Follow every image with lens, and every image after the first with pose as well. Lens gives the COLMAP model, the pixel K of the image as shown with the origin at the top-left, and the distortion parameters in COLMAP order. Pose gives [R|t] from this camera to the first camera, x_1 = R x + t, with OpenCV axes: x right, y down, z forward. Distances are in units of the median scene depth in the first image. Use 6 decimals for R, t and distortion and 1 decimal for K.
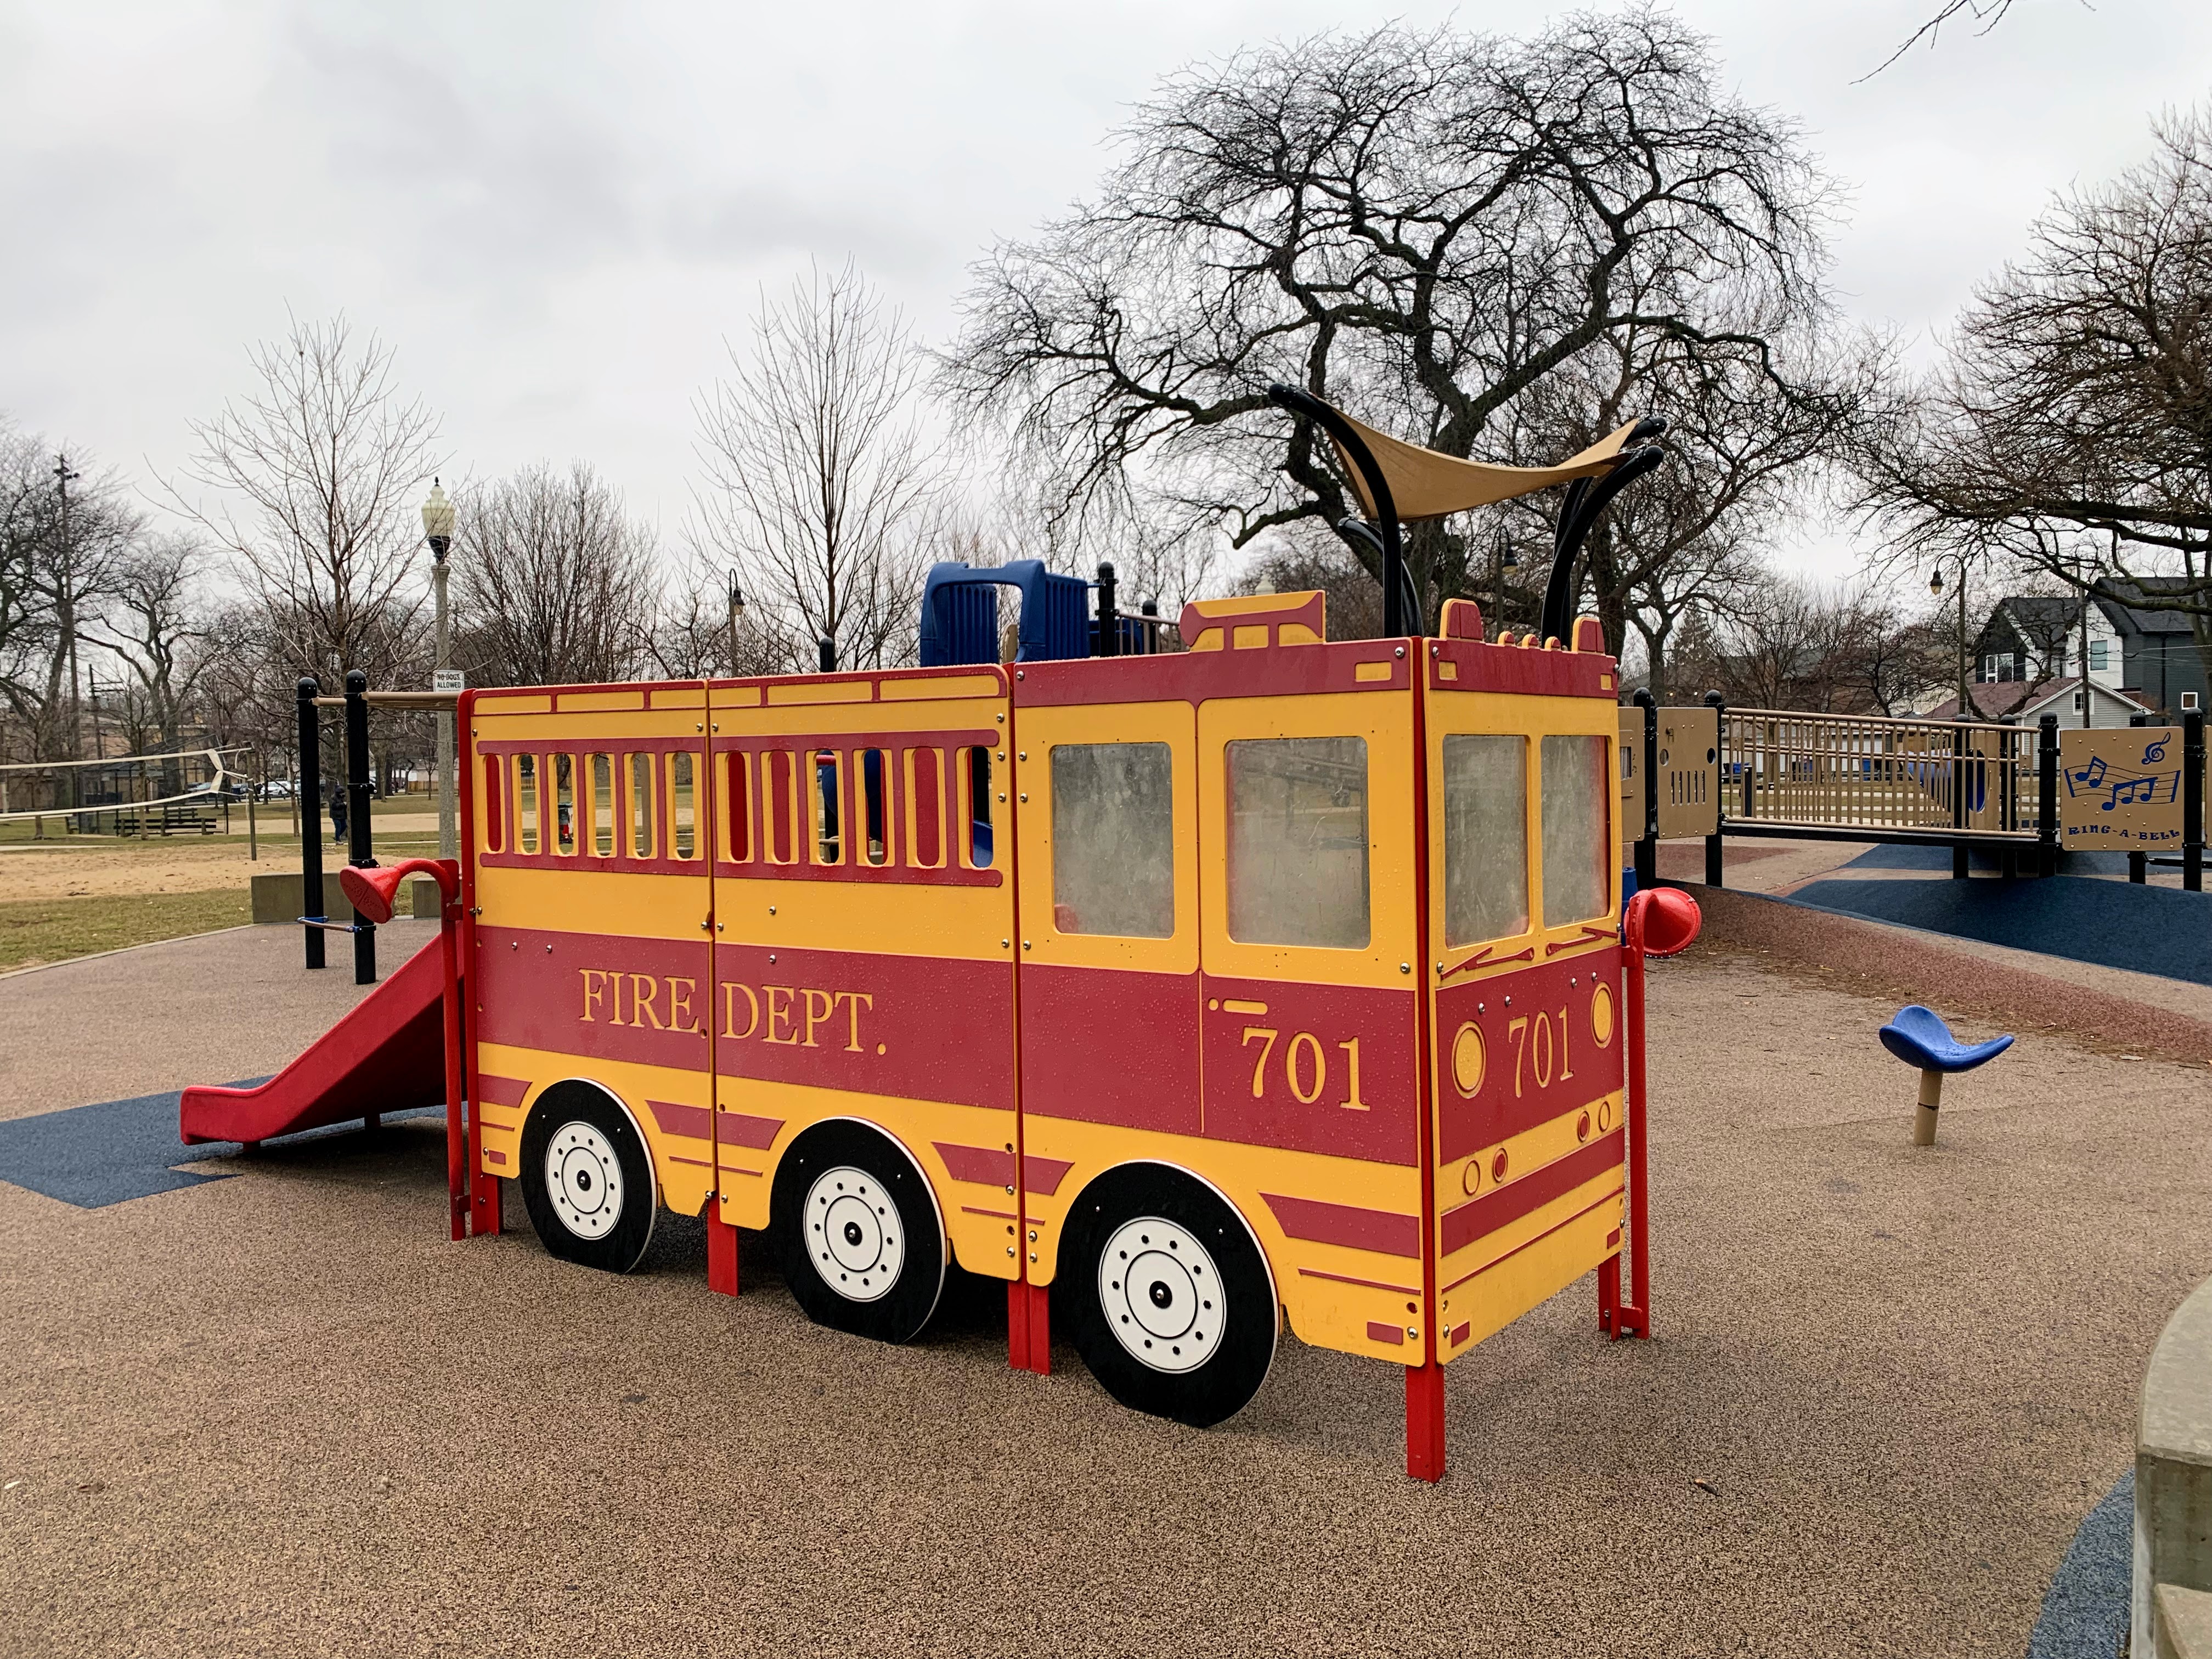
lens RADIAL K [[1654.0, 0, 1107.8], [0, 1654.0, 835.7], [0, 0, 1]] dist [0.016209, -0.025680]
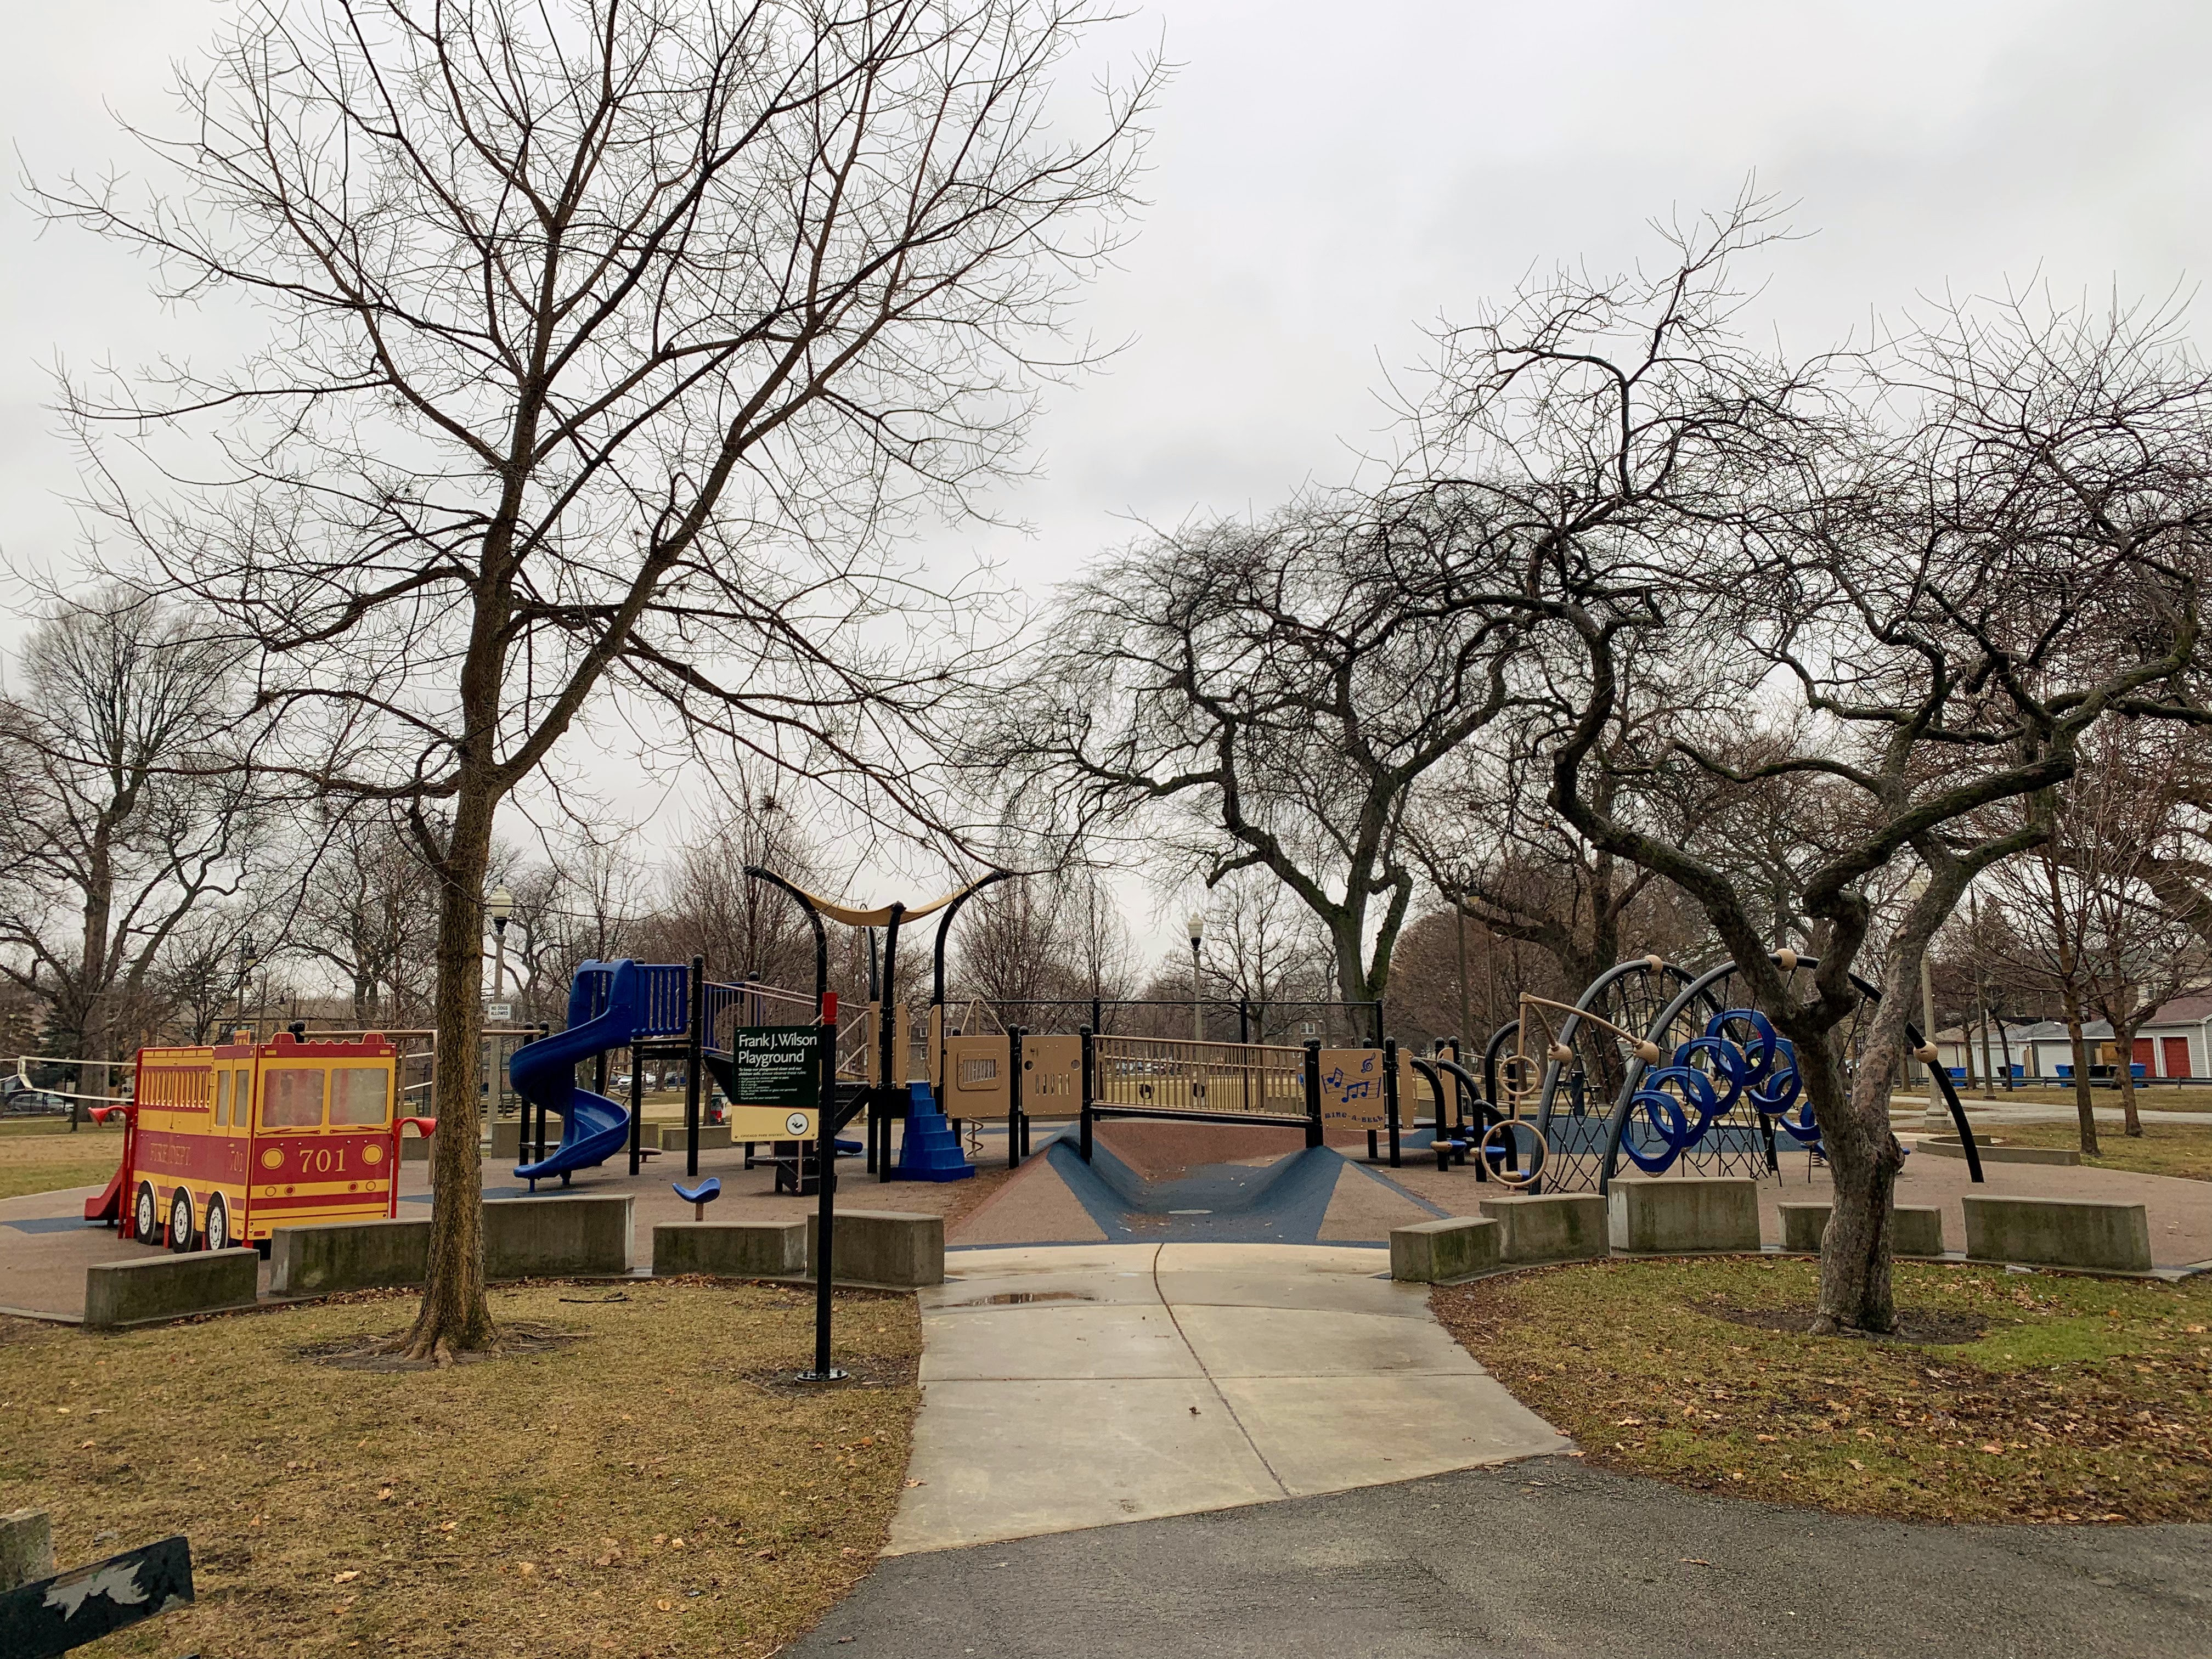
lens RADIAL K [[1654.0, 0, 1105.1], [0, 1654.0, 821.3], [0, 0, 1]] dist [0.016209, -0.025680]
pose [[0.975245, -0.025846, -0.219612, 0.320297], [-0.014773, 0.983311, -0.181331, 0.004401], [0.220634, 0.180086, 0.958587, -0.254344]]
